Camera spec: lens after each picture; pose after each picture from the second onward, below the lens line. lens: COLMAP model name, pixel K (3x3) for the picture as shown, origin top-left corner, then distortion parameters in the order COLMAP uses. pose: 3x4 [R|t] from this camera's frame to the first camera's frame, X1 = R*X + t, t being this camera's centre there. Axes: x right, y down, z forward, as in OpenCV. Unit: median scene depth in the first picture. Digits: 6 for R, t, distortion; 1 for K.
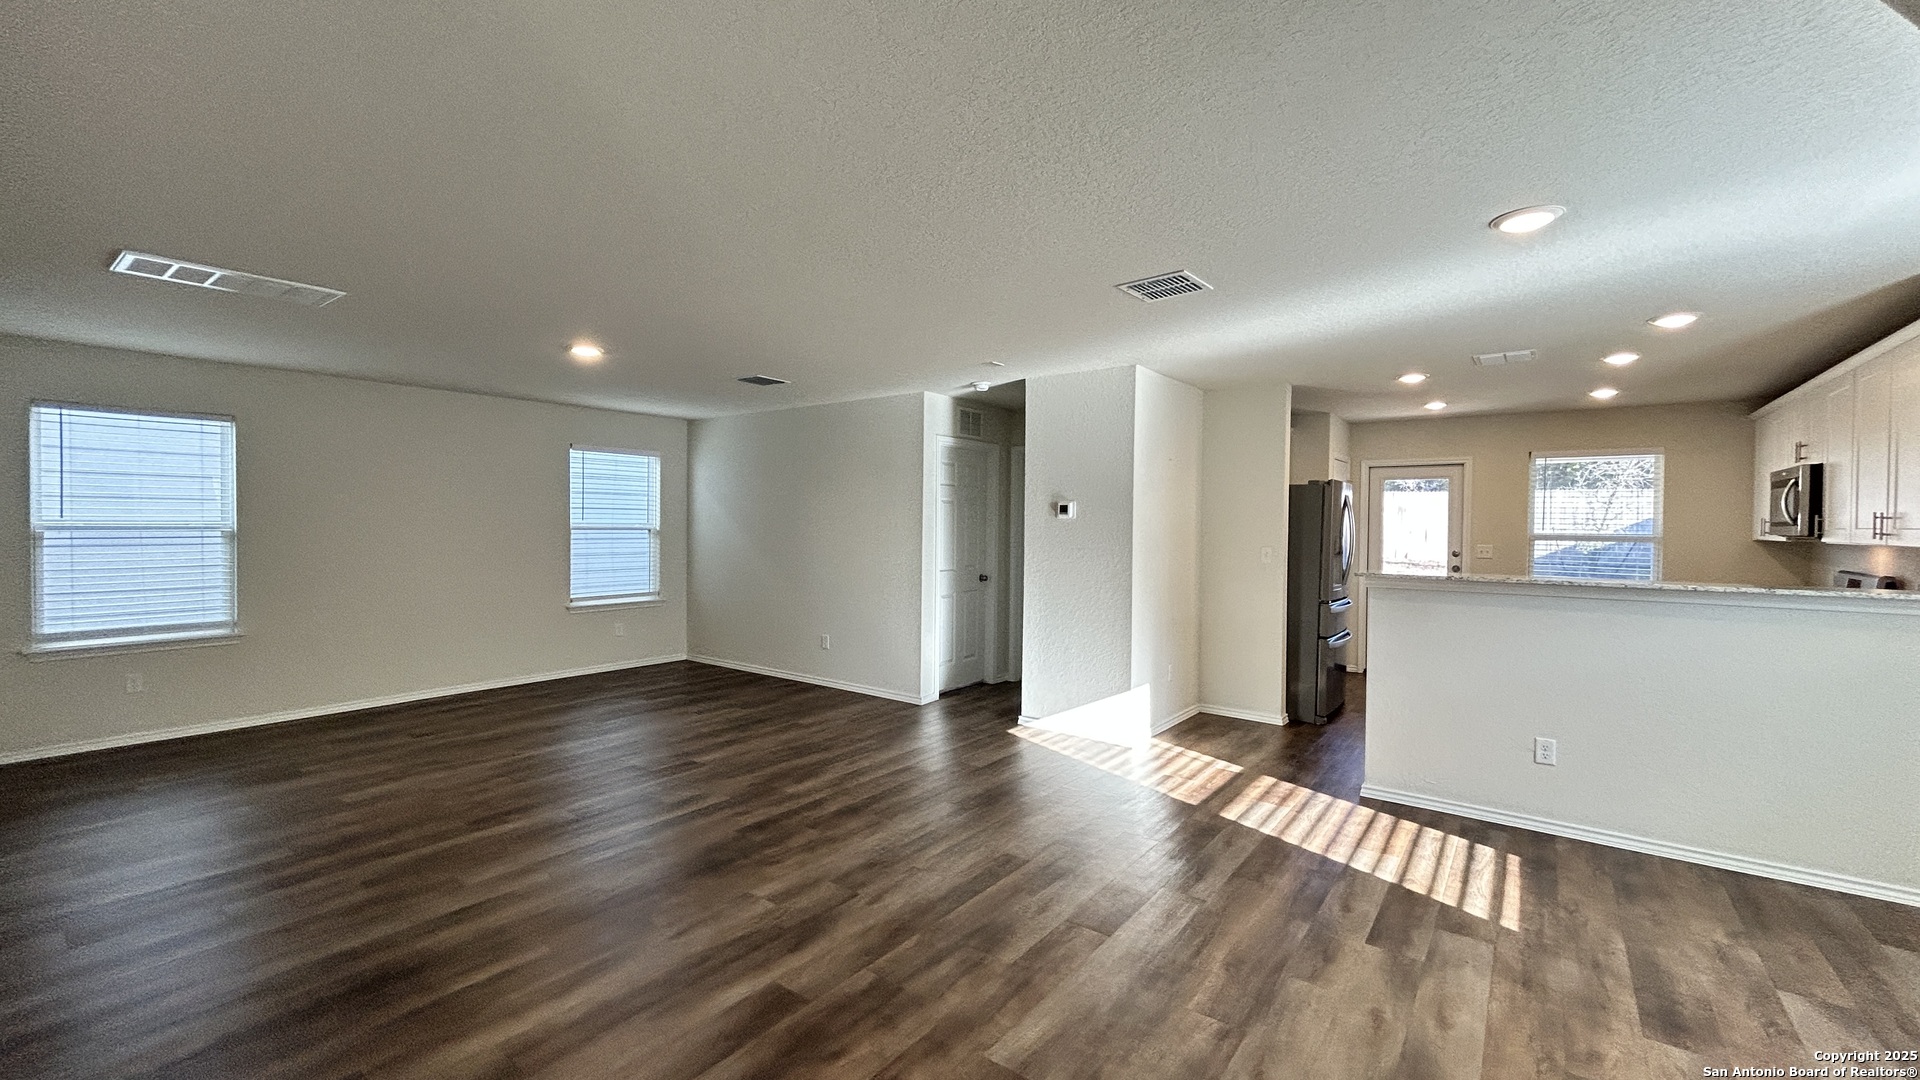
lens RADIAL K [[768.2, 0, 965.6], [0, 768.2, 537.8], [0, 0, 1]] dist [-0.001682, 0.000424]
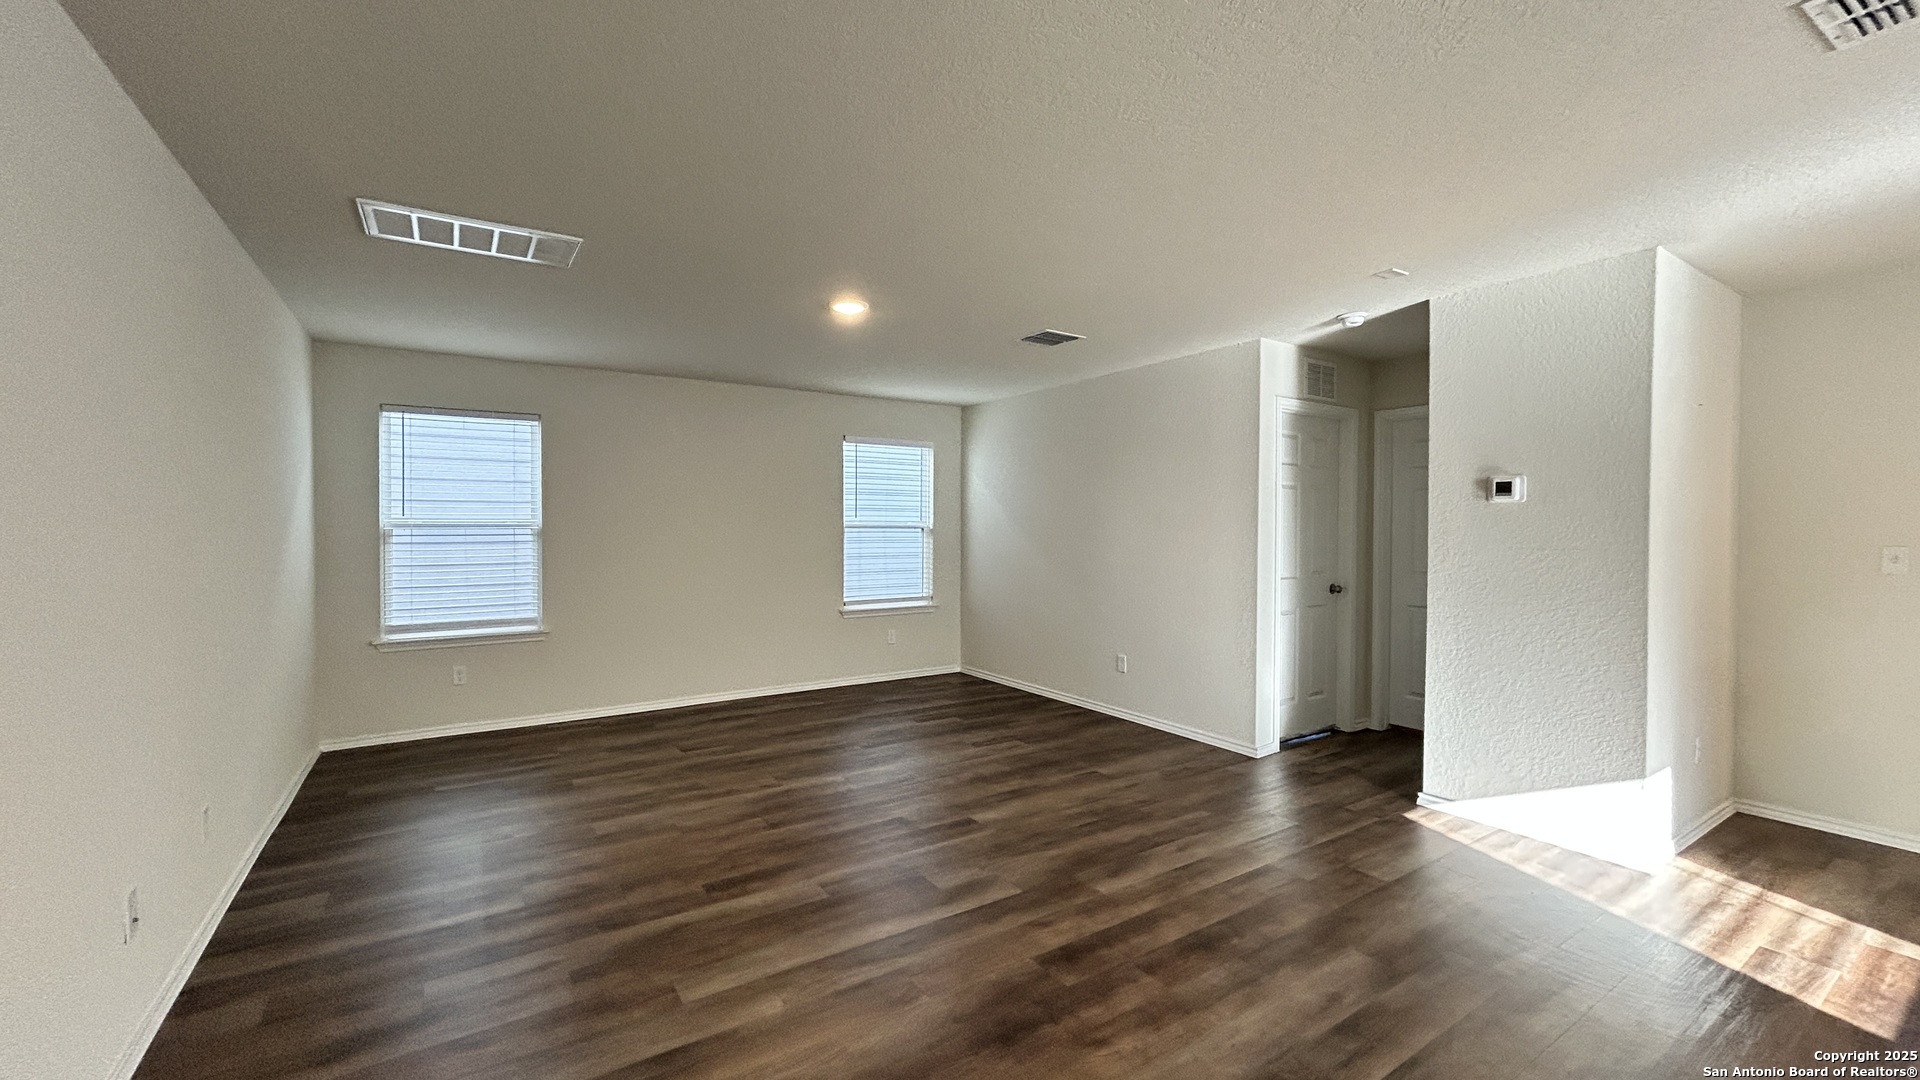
lens RADIAL K [[768.2, 0, 964.9], [0, 768.2, 531.6], [0, 0, 1]] dist [-0.001682, 0.000424]
pose [[0.942689, -0.005215, -0.333632, -0.095651], [0.000178, 0.999886, -0.015126, 0.010764], [0.333672, 0.014199, 0.942582, 0.249291]]
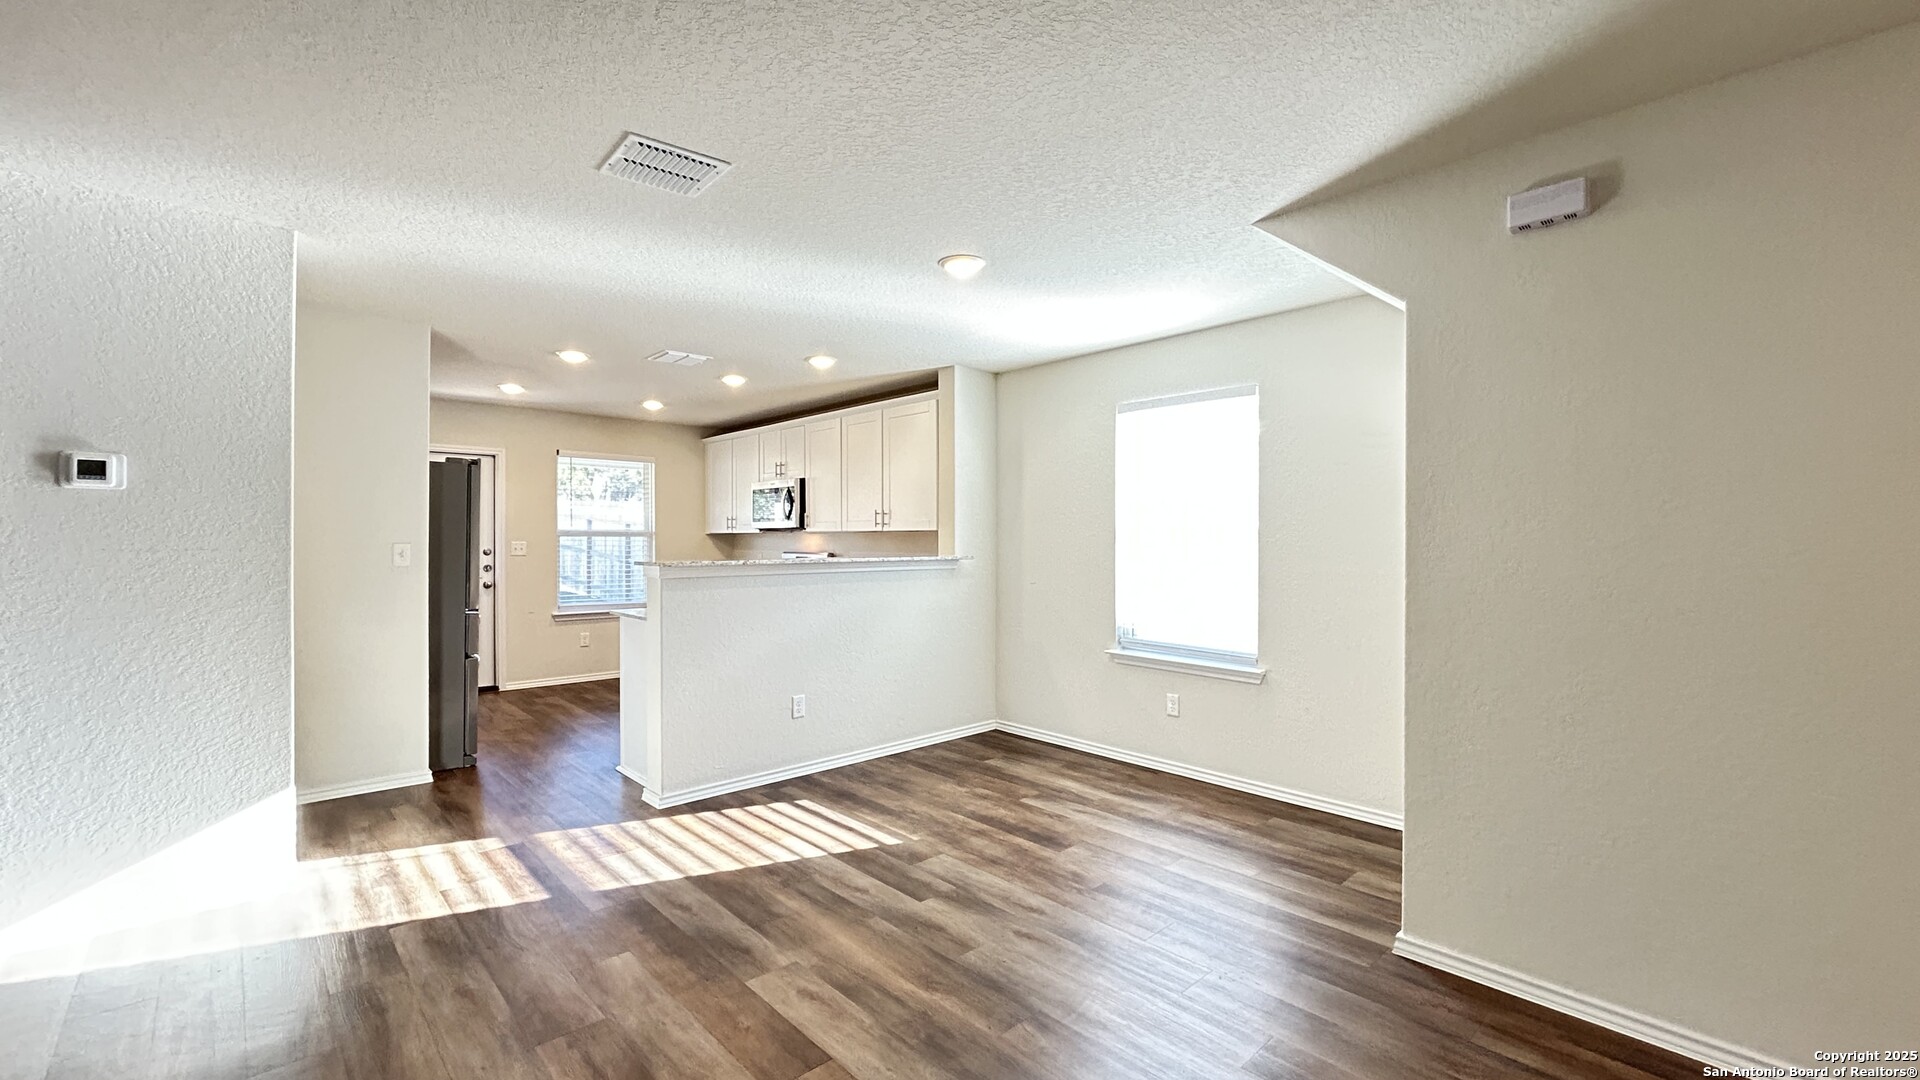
lens RADIAL K [[768.2, 0, 975.5], [0, 768.2, 539.9], [0, 0, 1]] dist [-0.001682, 0.000424]
pose [[0.171608, -0.012247, 0.985089, -0.273491], [0.018779, 0.999782, 0.009158, 0.014298], [-0.984986, 0.016928, 0.171801, 0.408107]]
